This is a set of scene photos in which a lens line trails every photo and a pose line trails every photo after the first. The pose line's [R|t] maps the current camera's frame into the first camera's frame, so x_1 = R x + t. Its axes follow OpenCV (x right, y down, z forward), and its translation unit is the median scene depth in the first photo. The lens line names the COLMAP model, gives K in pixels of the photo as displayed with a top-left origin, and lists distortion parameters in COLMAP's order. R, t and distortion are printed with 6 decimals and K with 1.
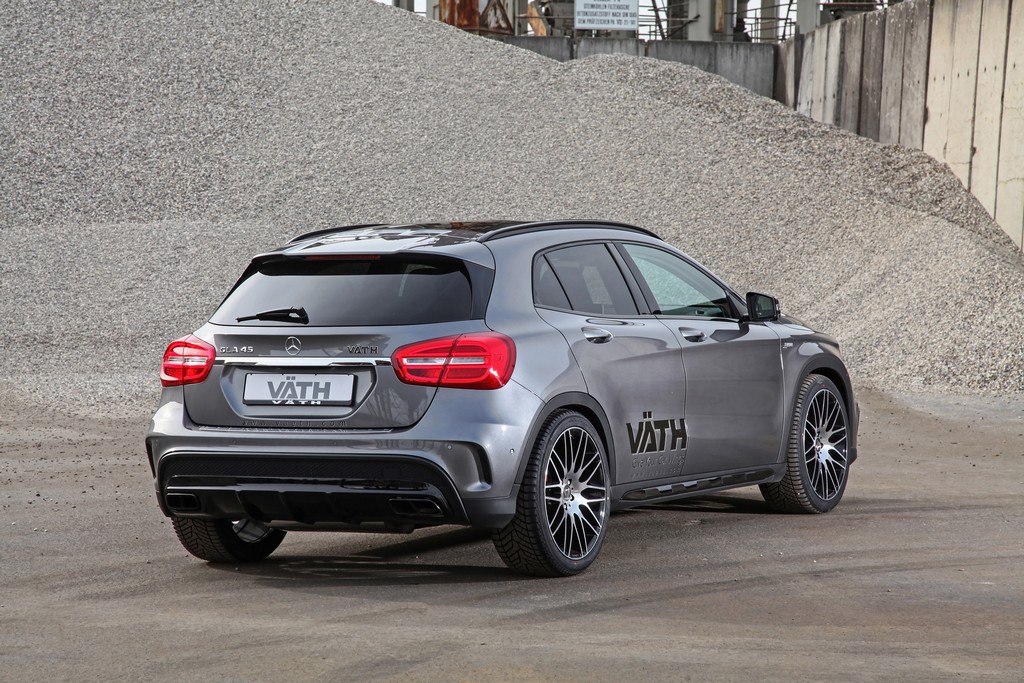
lens RADIAL K [[2923.2, 0, 514.0], [0, 2923.2, 324.7], [0, 0, 1]] dist [0.701301, -0.089908]
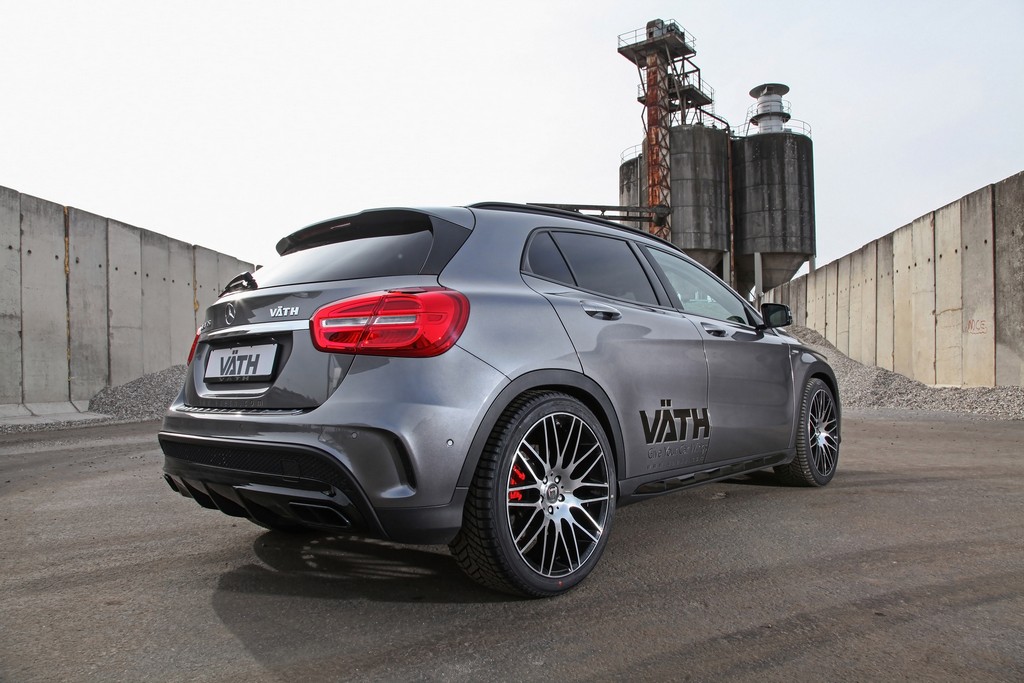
lens RADIAL K [[714.5, 0, 512.0], [0, 714.5, 341.5], [0, 0, 1]] dist [-0.102113, 0.000418]
pose [[0.972680, -0.015469, -0.231635, 0.053134], [-0.003427, 0.996712, -0.080952, 0.031171], [0.232126, 0.079534, 0.969429, 0.796657]]
